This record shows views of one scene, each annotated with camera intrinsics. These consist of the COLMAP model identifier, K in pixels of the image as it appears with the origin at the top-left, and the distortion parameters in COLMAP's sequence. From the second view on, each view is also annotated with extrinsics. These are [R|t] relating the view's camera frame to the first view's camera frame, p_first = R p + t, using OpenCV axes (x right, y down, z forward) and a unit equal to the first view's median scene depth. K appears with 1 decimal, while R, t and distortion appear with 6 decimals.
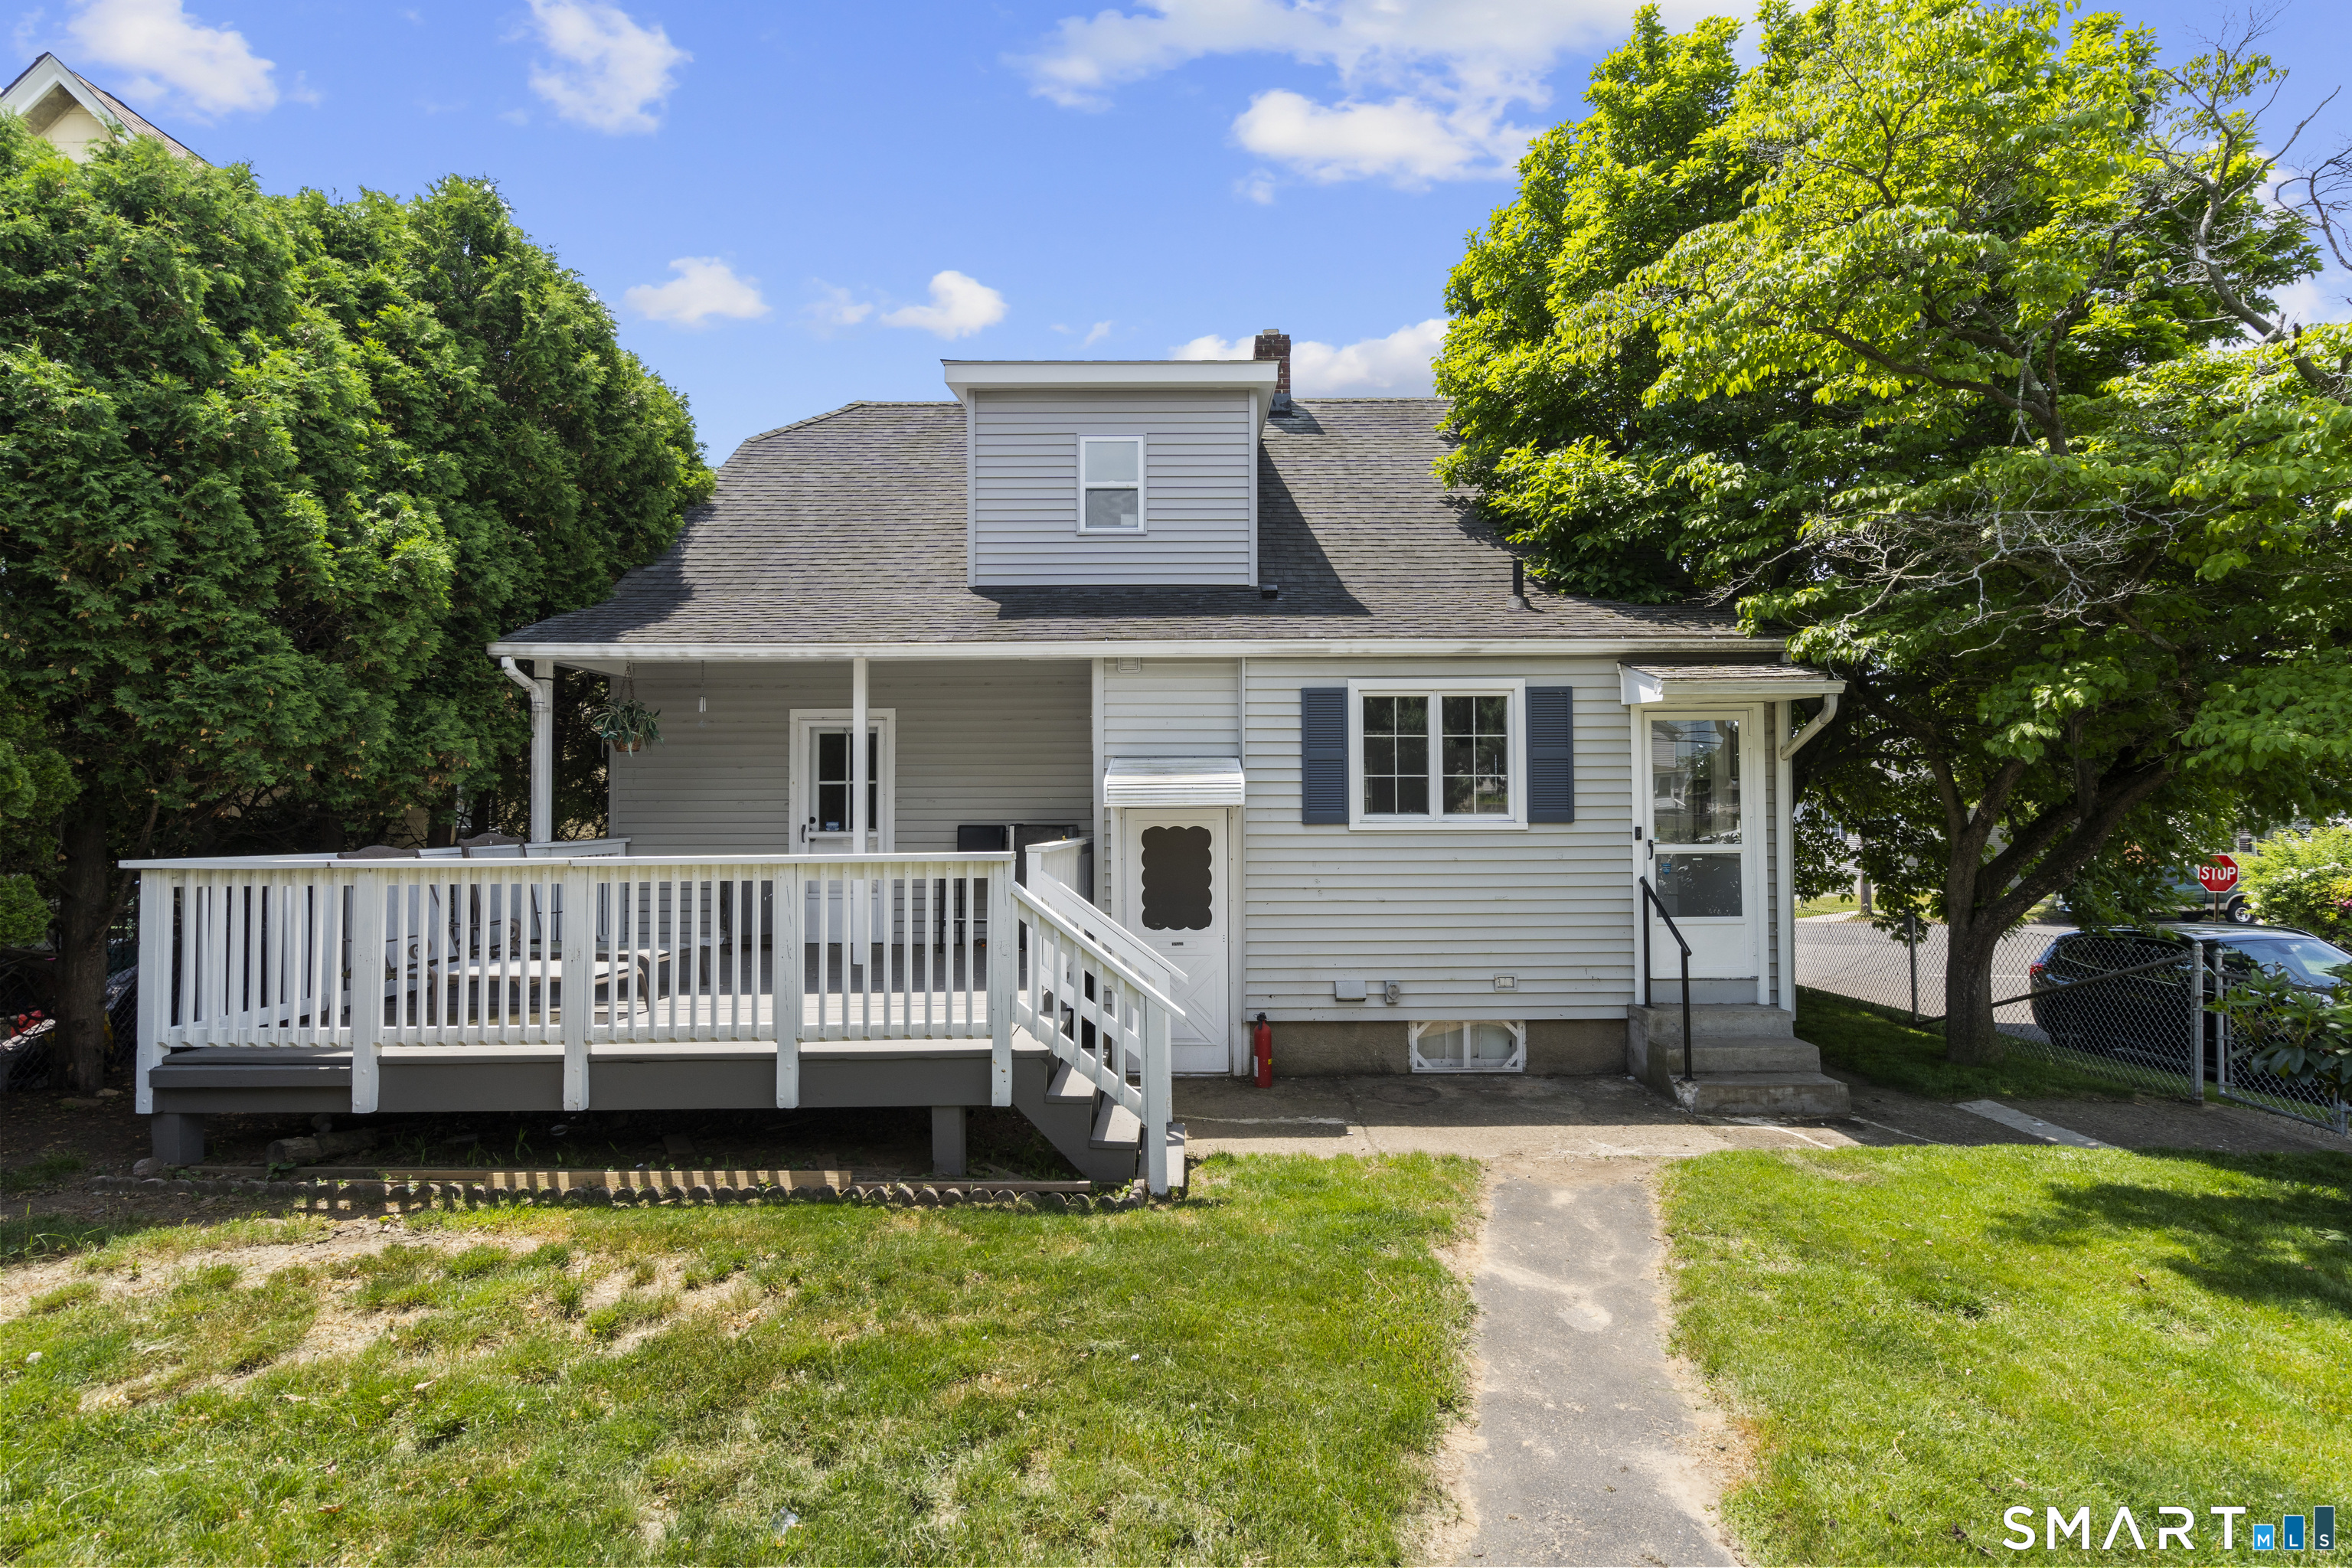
lens RADIAL K [[1085.9, 0, 1175.7], [0, 1085.9, 782.1], [0, 0, 1]] dist [-0.002768, 0.000537]
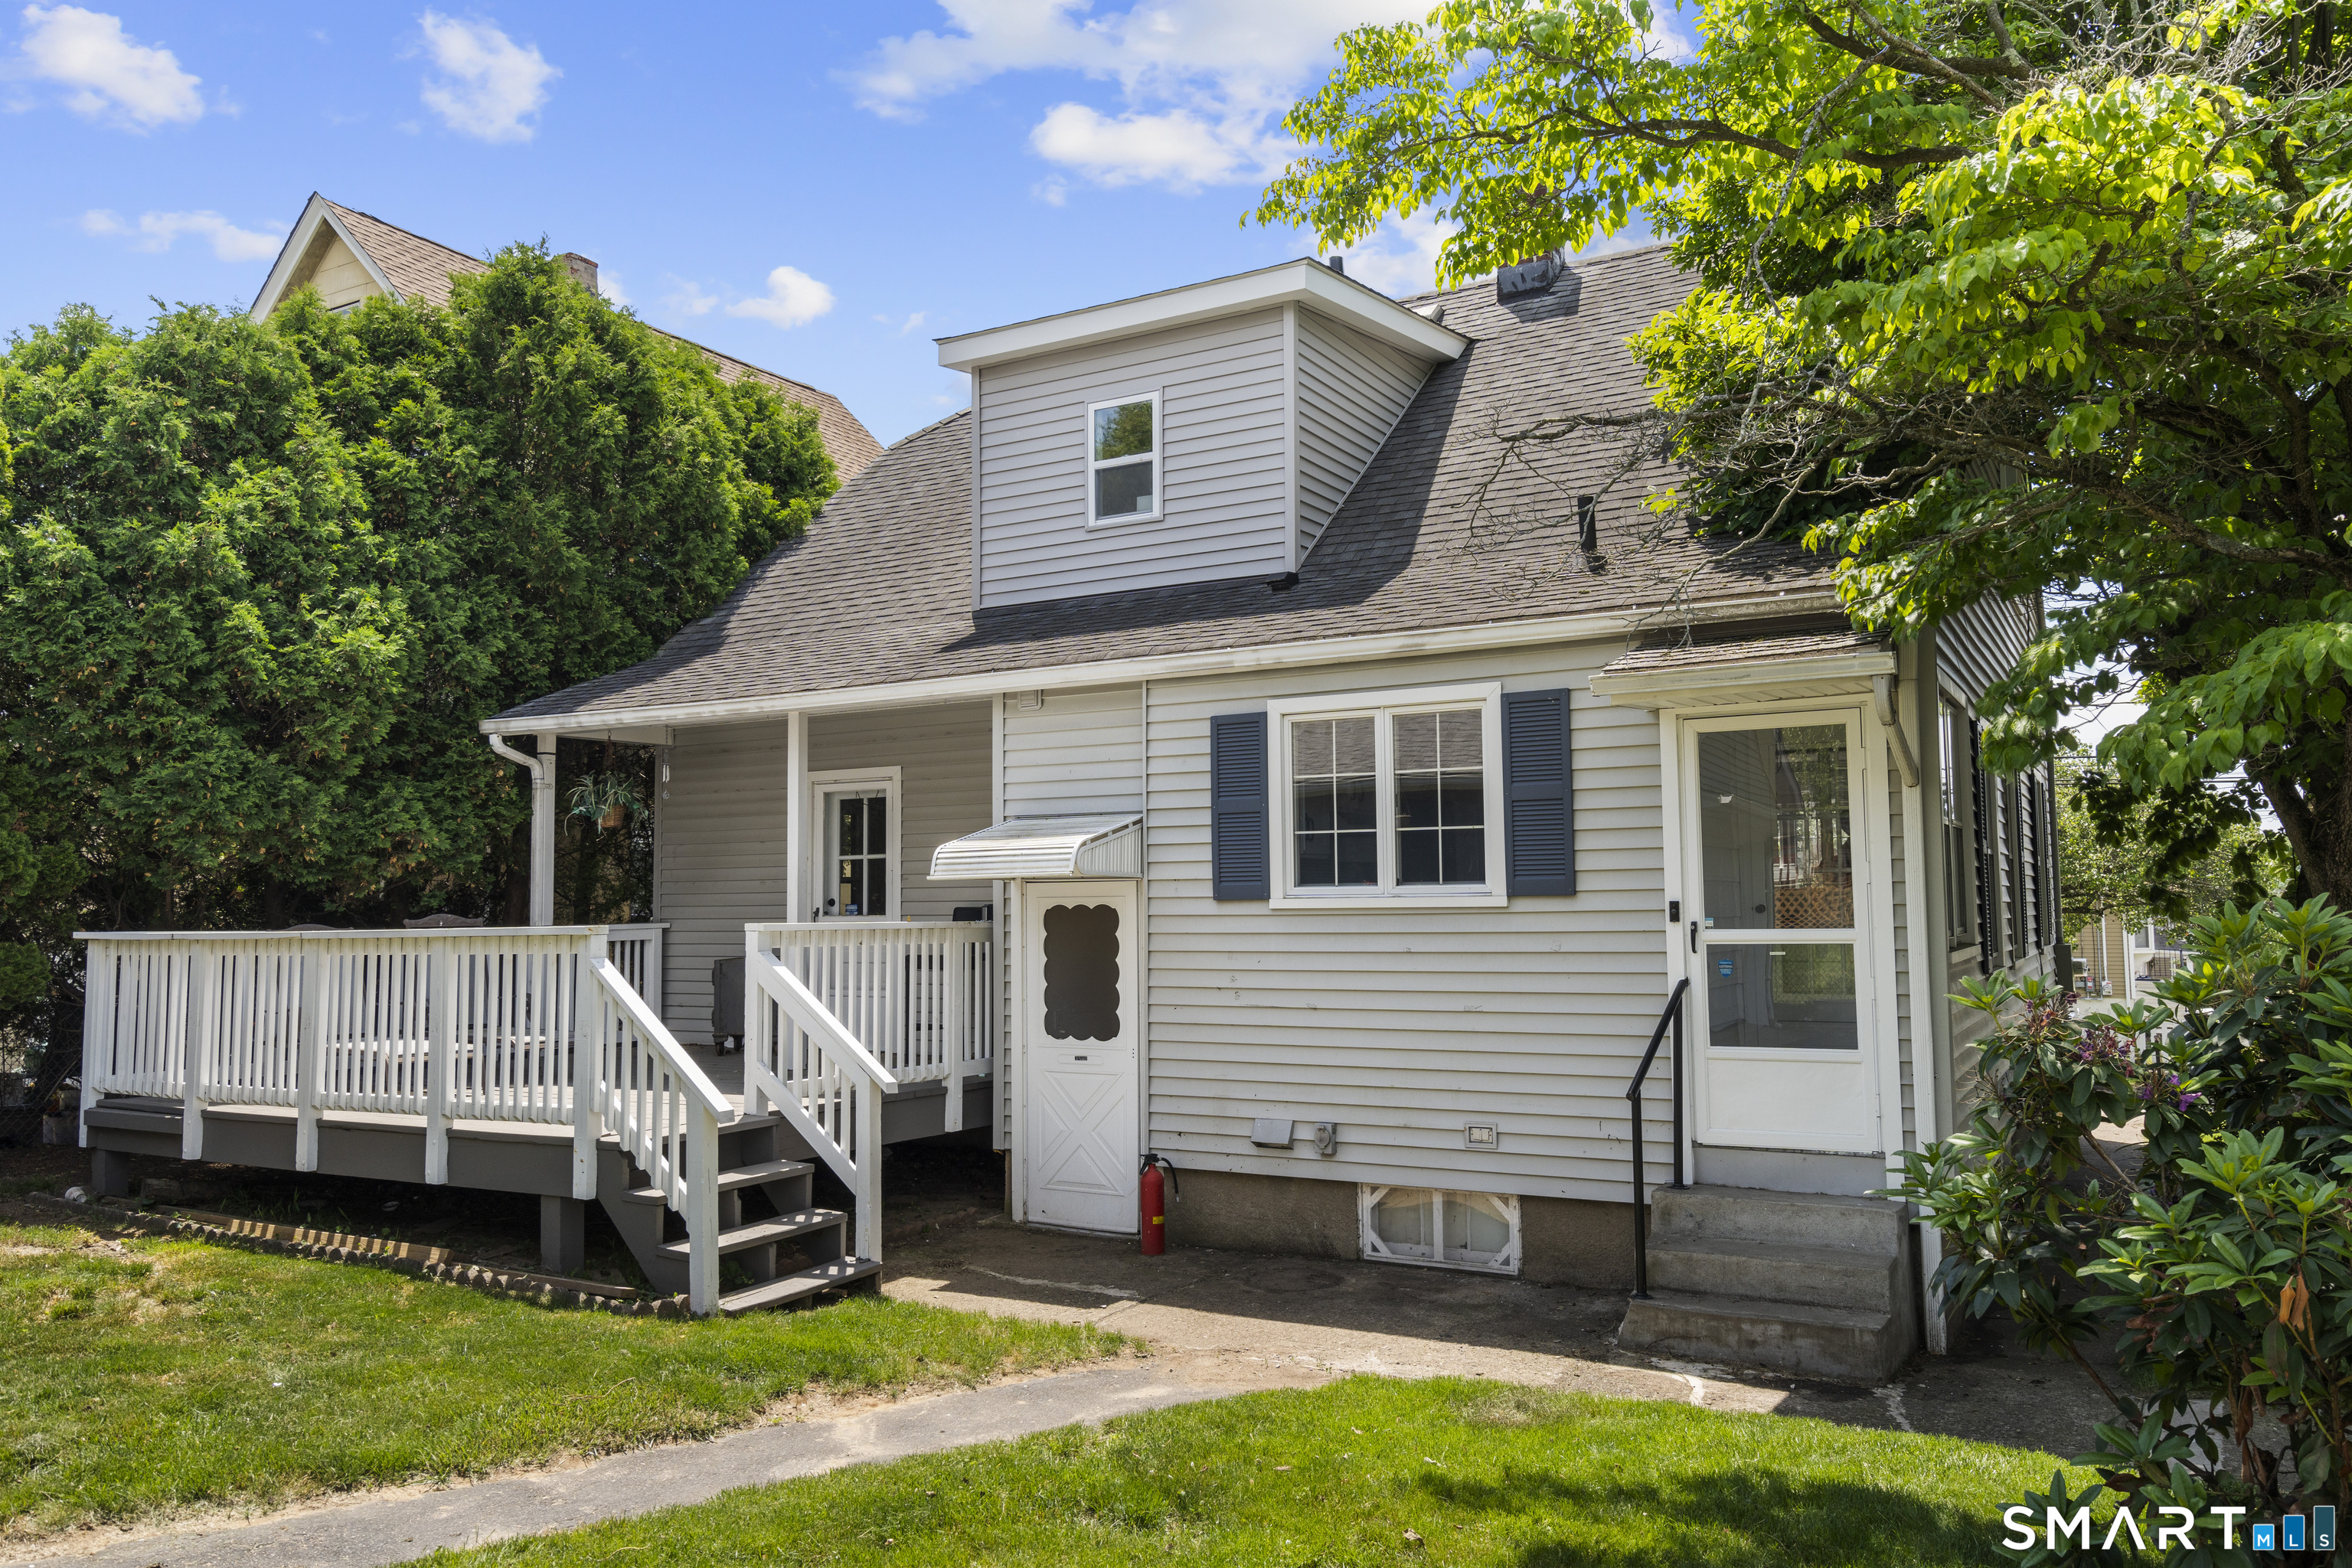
lens RADIAL K [[1692.3, 0, 1175.7], [0, 1692.3, 785.5], [0, 0, 1]] dist [0.006549, -0.001742]
pose [[0.862875, -0.040307, -0.503808, 0.676322], [0.018692, 0.998678, -0.047884, 0.015256], [0.505072, 0.031901, 0.862488, -0.004571]]
